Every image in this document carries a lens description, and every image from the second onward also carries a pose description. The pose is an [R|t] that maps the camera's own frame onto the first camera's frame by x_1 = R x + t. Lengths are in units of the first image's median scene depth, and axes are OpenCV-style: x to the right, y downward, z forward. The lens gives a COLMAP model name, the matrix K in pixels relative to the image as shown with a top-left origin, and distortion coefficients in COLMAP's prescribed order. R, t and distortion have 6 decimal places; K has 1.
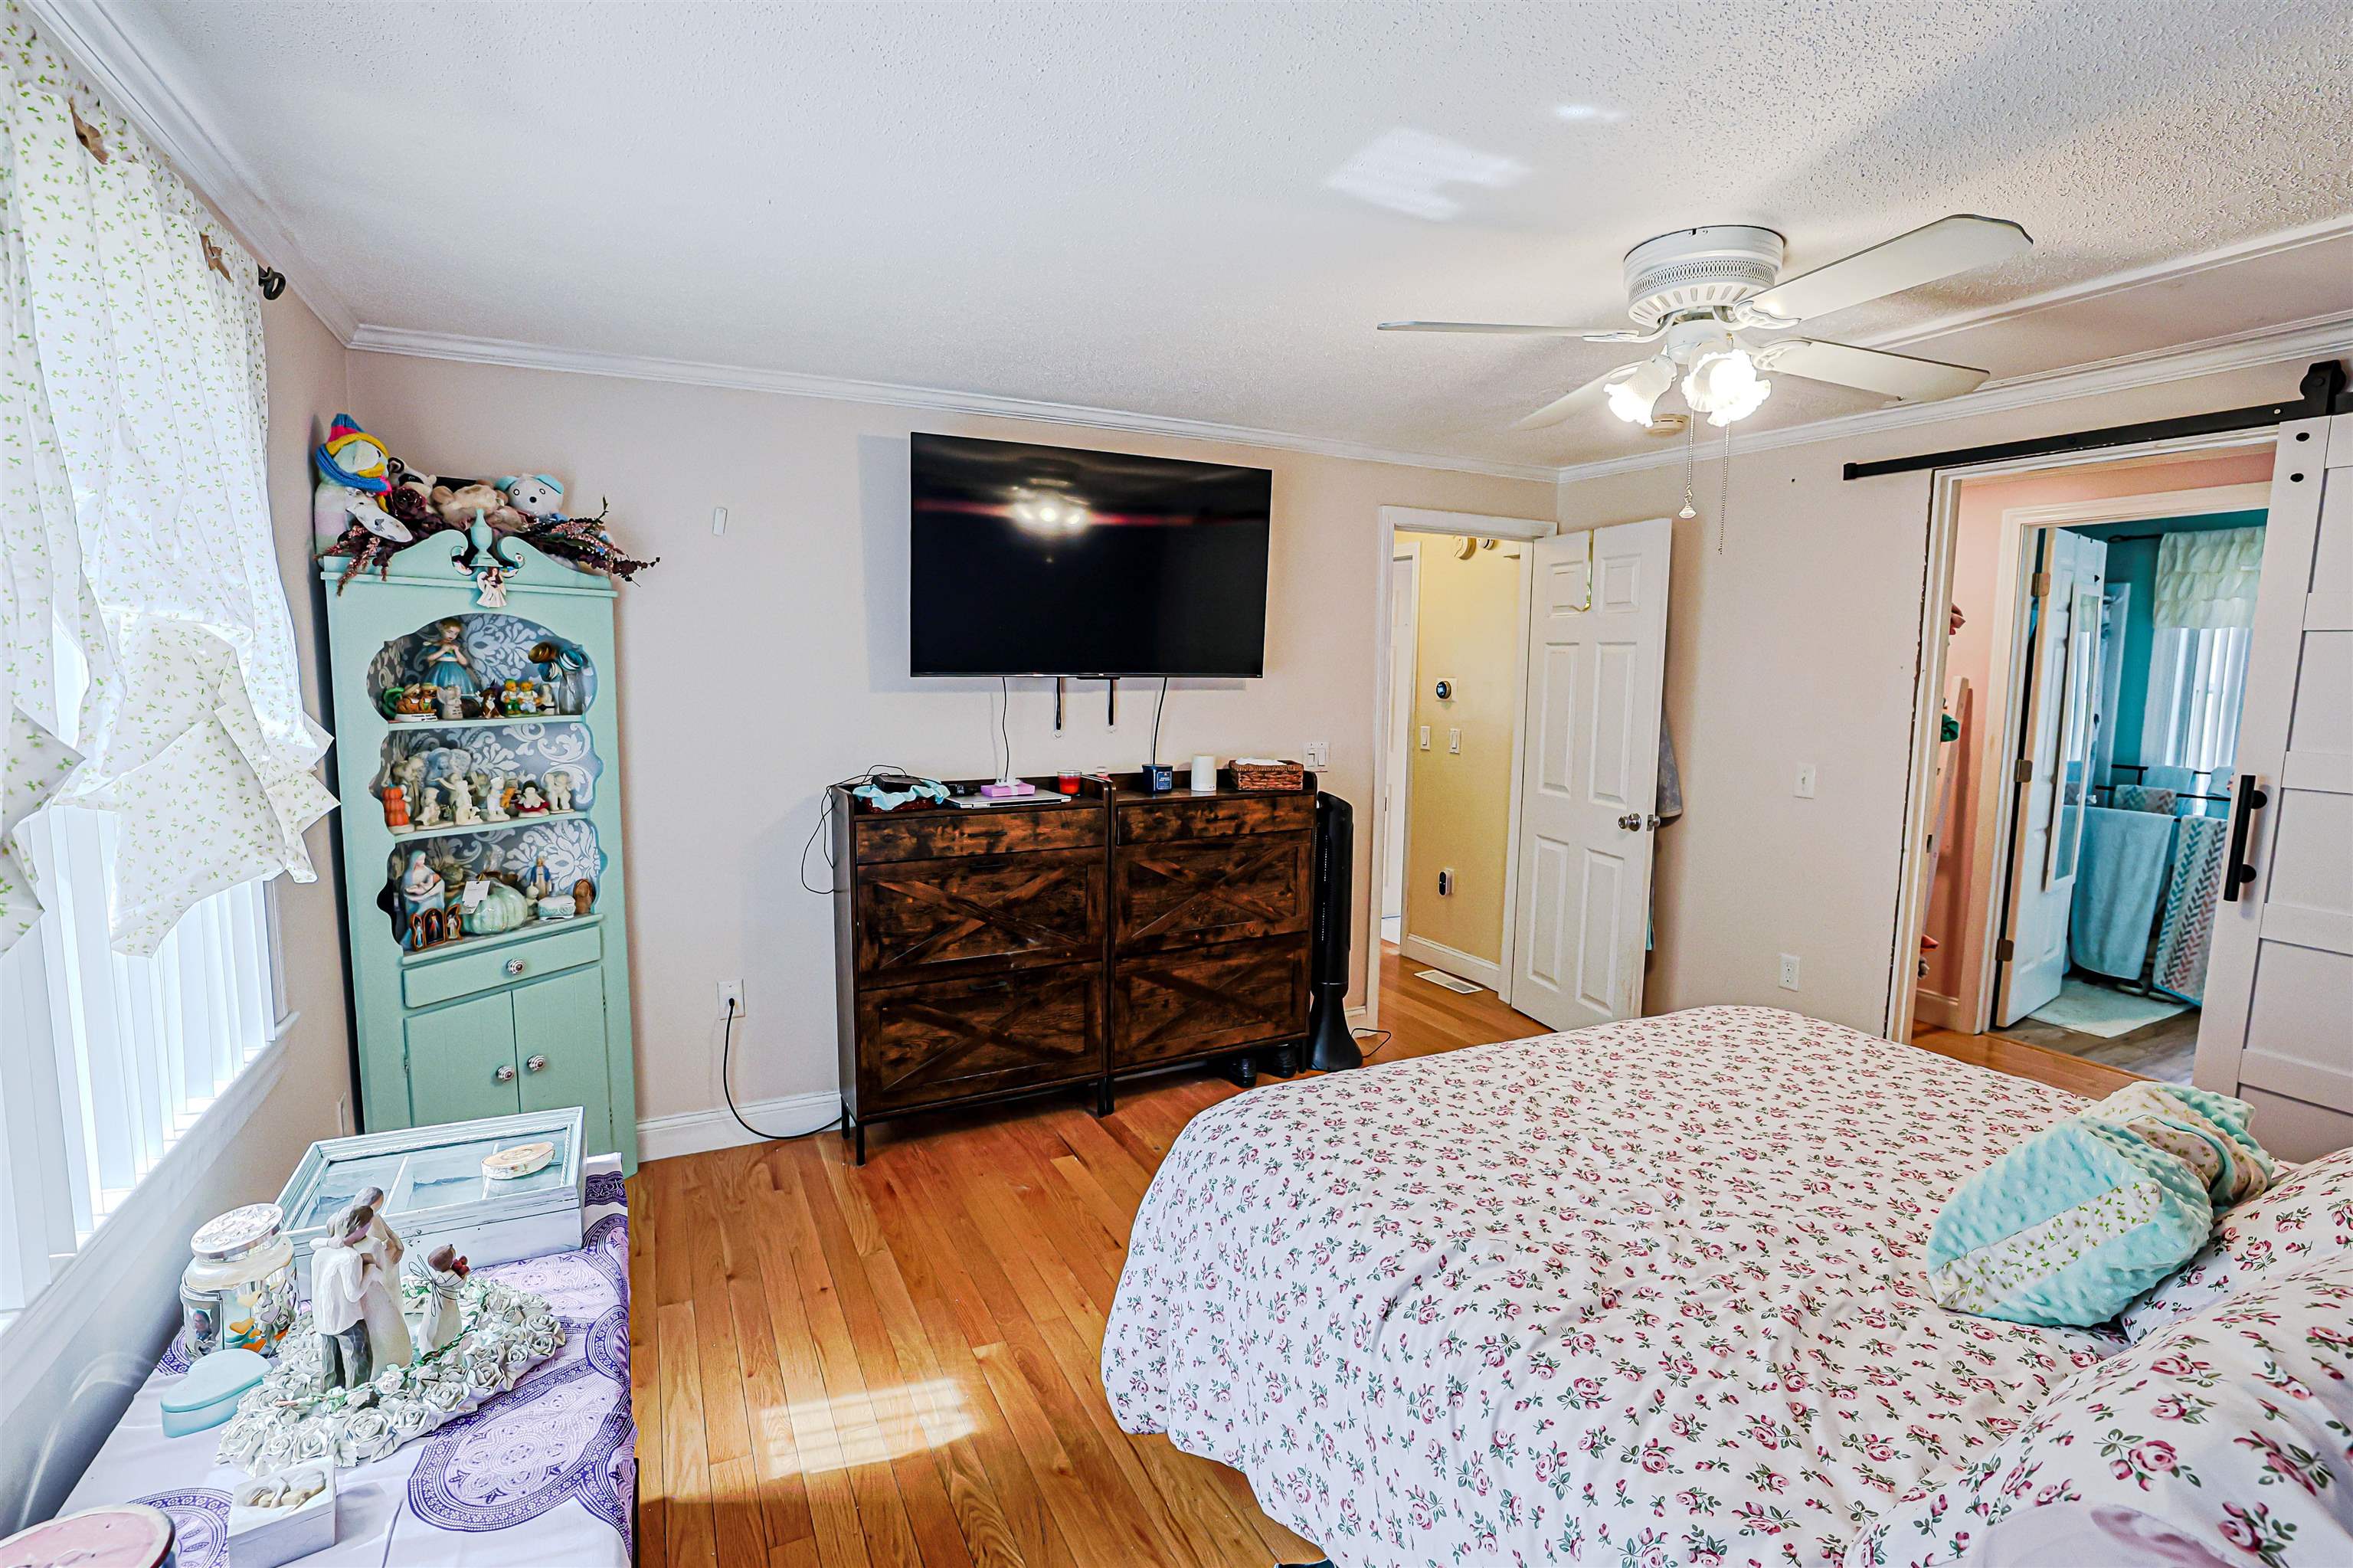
lens RADIAL K [[1090.7, 0, 1163.2], [0, 1090.7, 777.7], [0, 0, 1]] dist [-0.043591, 0.014397]
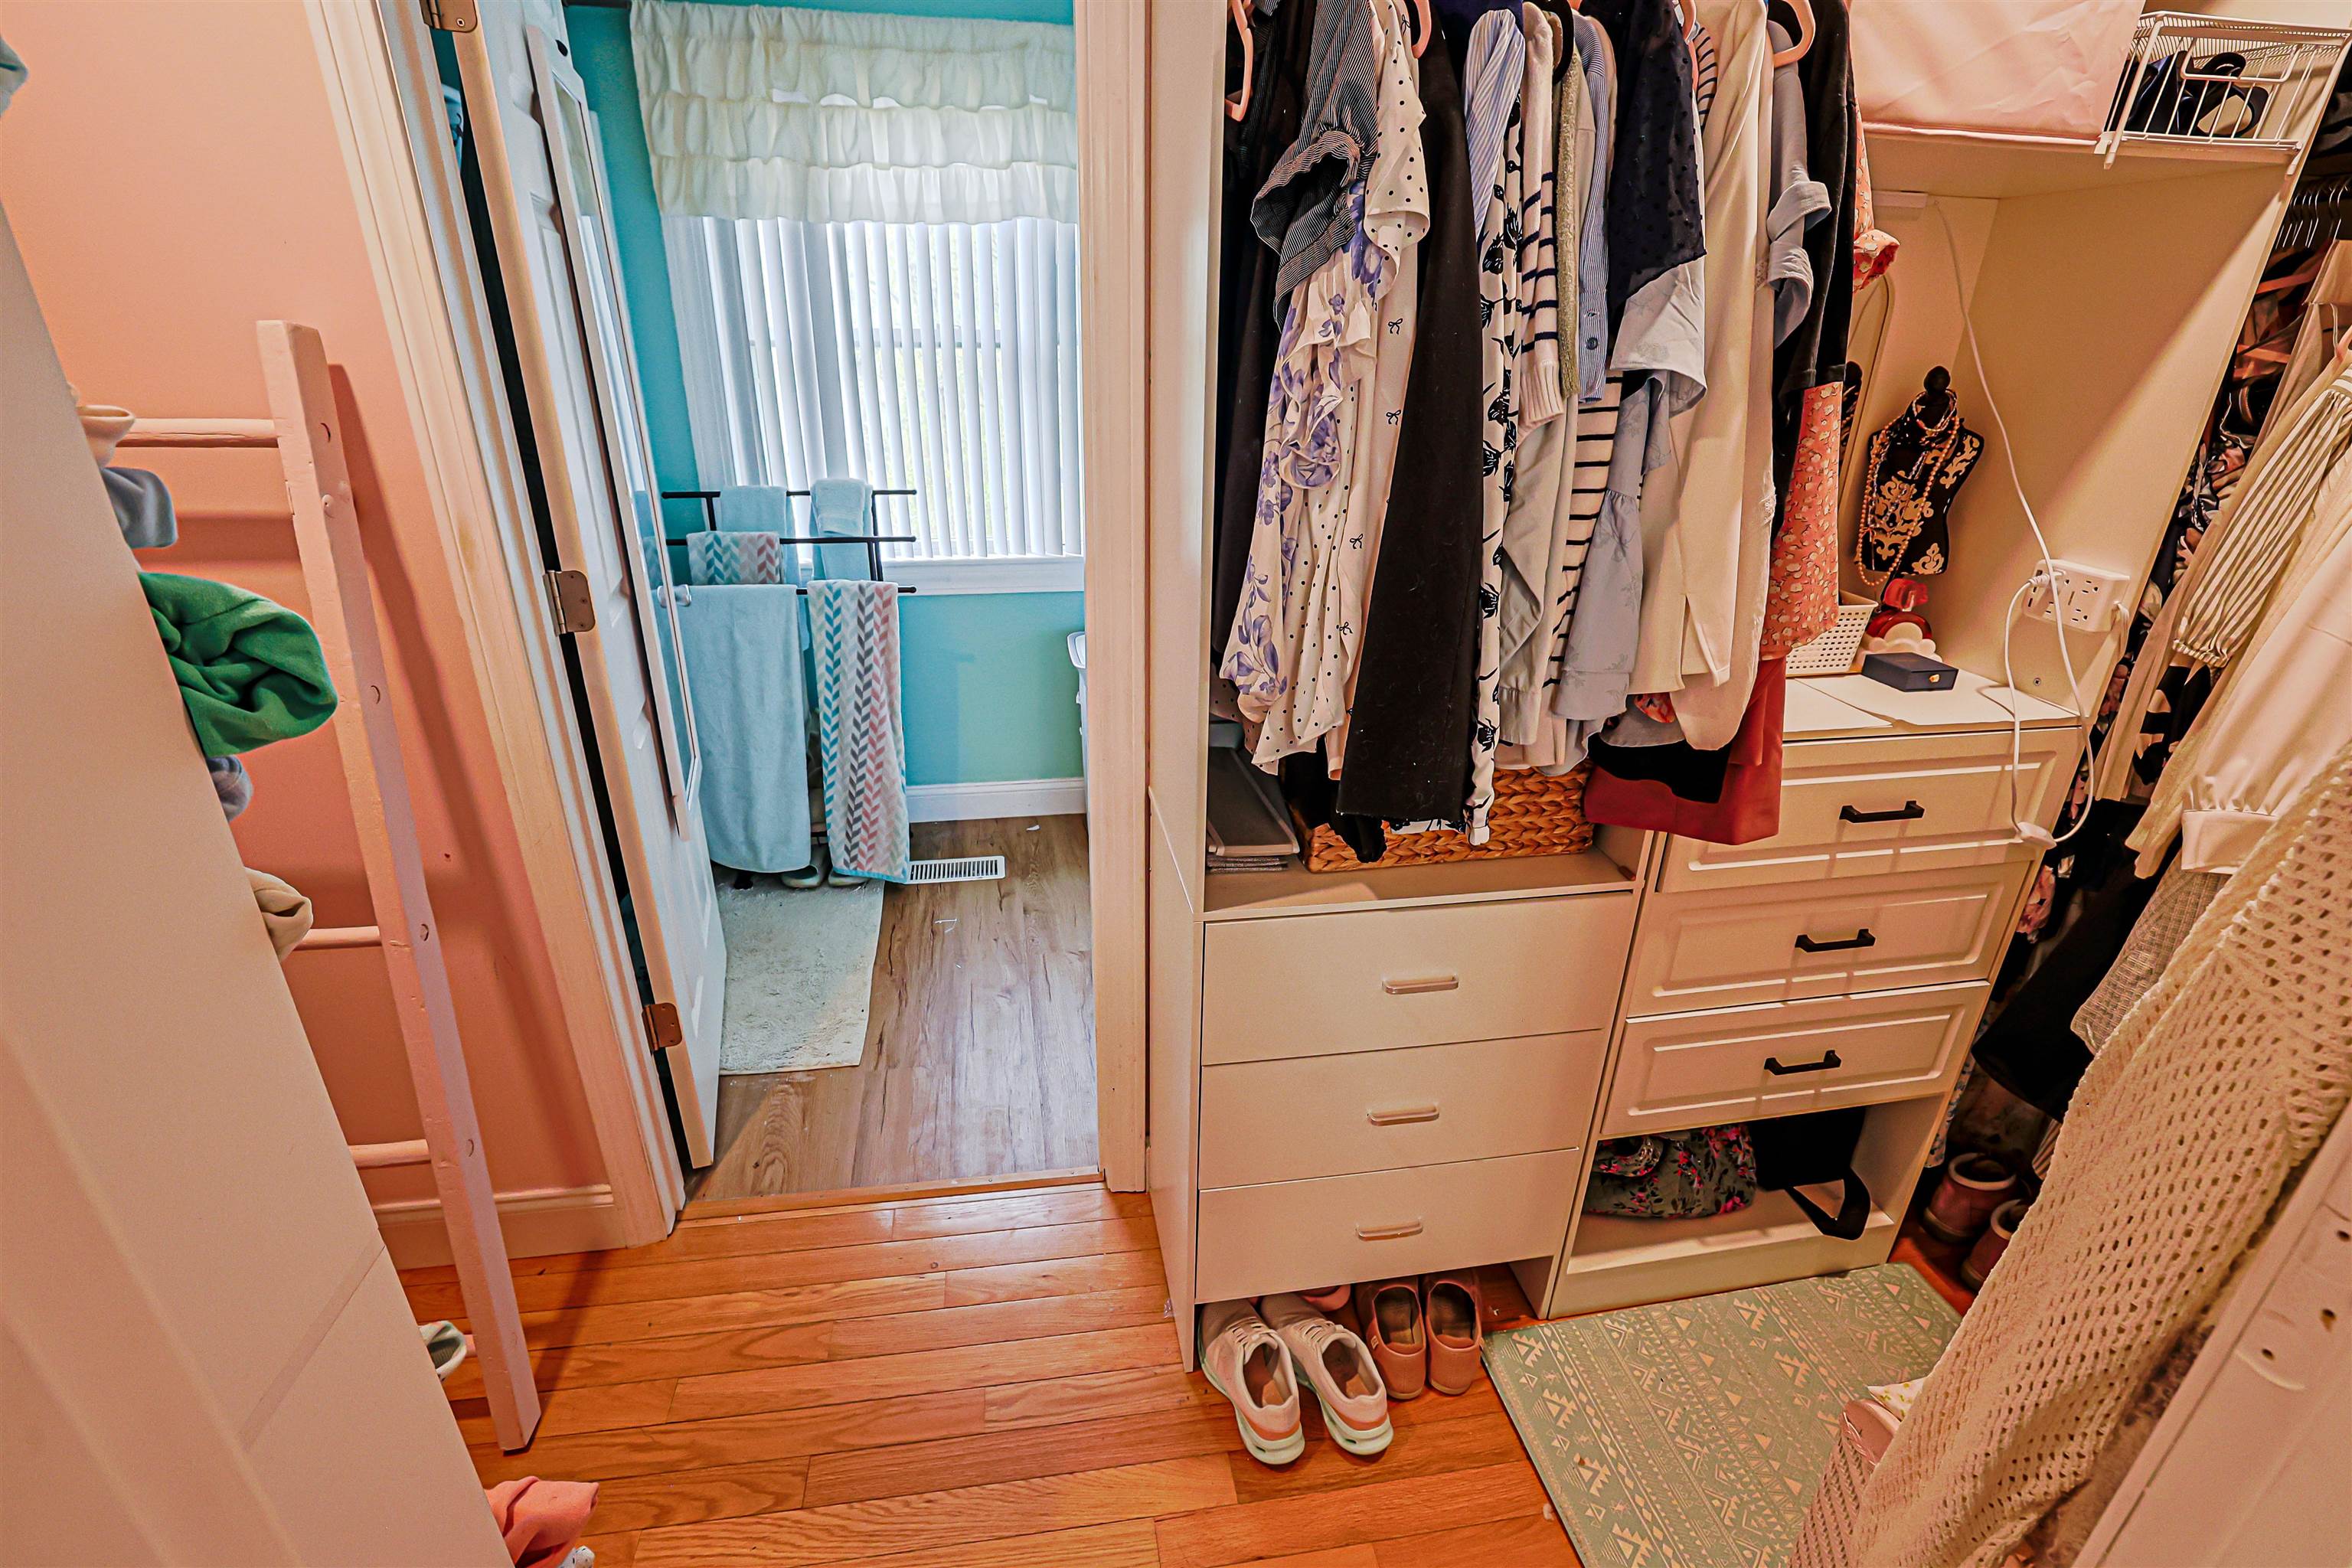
lens RADIAL K [[1078.7, 0, 1193.6], [0, 1078.7, 796.2], [0, 0, 1]] dist [-0.050563, 0.022000]
pose [[0.295257, -0.391207, 0.871654, 0.472238], [0.094929, 0.919825, 0.380671, -0.055545], [-0.950690, -0.029650, 0.308722, 0.611423]]
